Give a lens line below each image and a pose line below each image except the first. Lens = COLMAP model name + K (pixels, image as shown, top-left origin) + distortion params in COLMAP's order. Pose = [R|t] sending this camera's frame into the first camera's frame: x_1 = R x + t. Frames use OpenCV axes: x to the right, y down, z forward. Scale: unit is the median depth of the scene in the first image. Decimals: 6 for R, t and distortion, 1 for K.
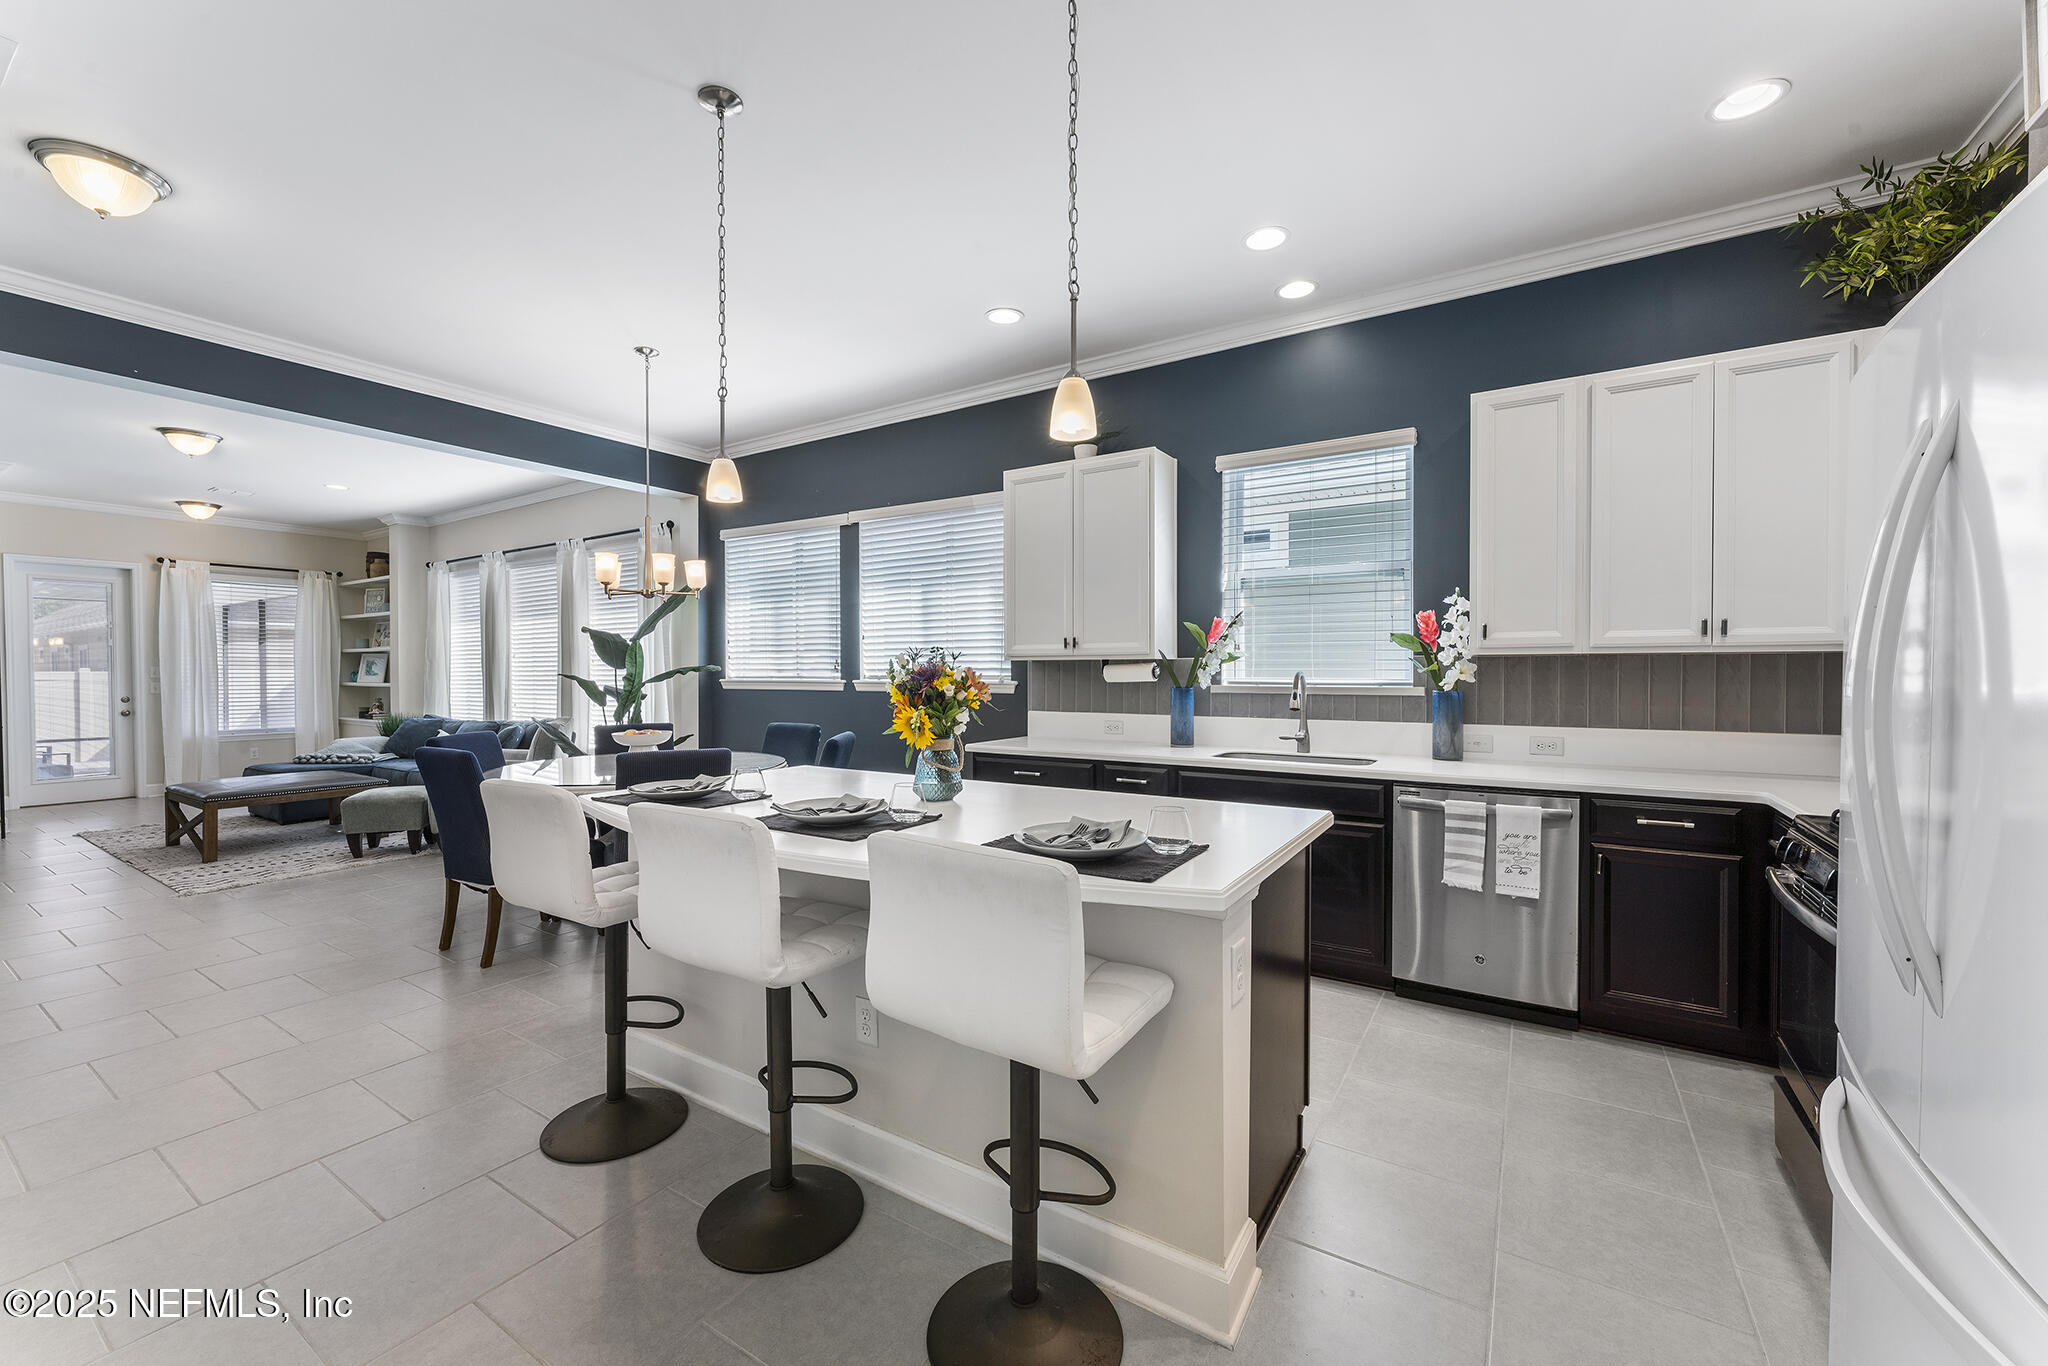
lens RADIAL K [[808.9, 0, 1013.3], [0, 808.9, 684.8], [0, 0, 1]] dist [0.000305, 0.000084]
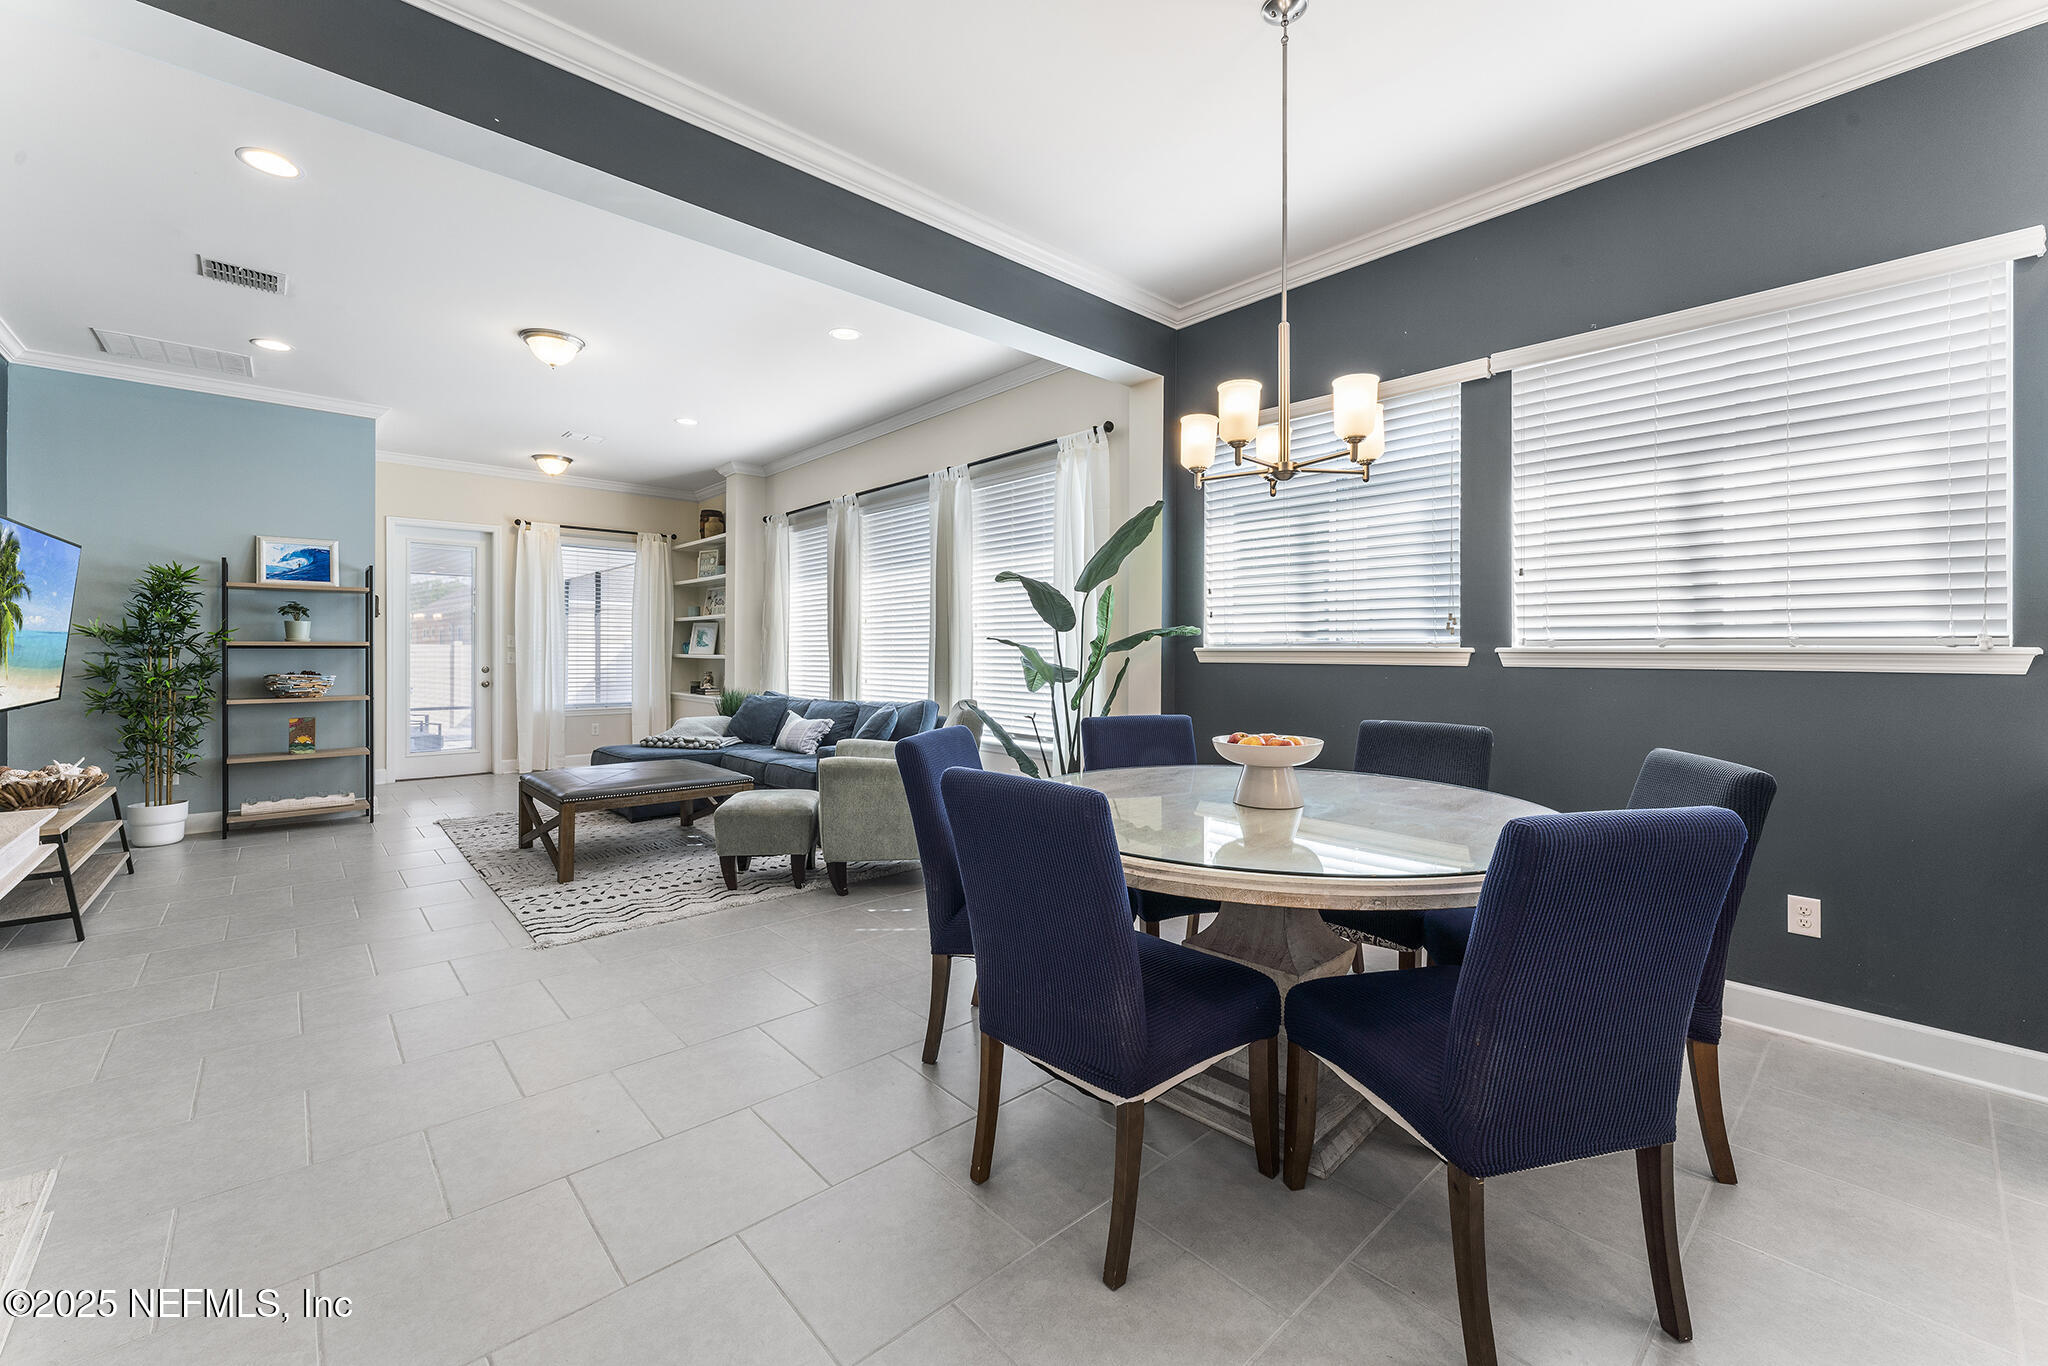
lens RADIAL K [[818.7, 0, 1012.4], [0, 818.7, 656.5], [0, 0, 1]] dist [-0.000332, 0.000086]
pose [[0.965206, 0.006837, -0.261402, -0.369533], [-0.009829, 0.999900, -0.010140, 0.009531], [0.261306, 0.012356, 0.965177, 0.346983]]
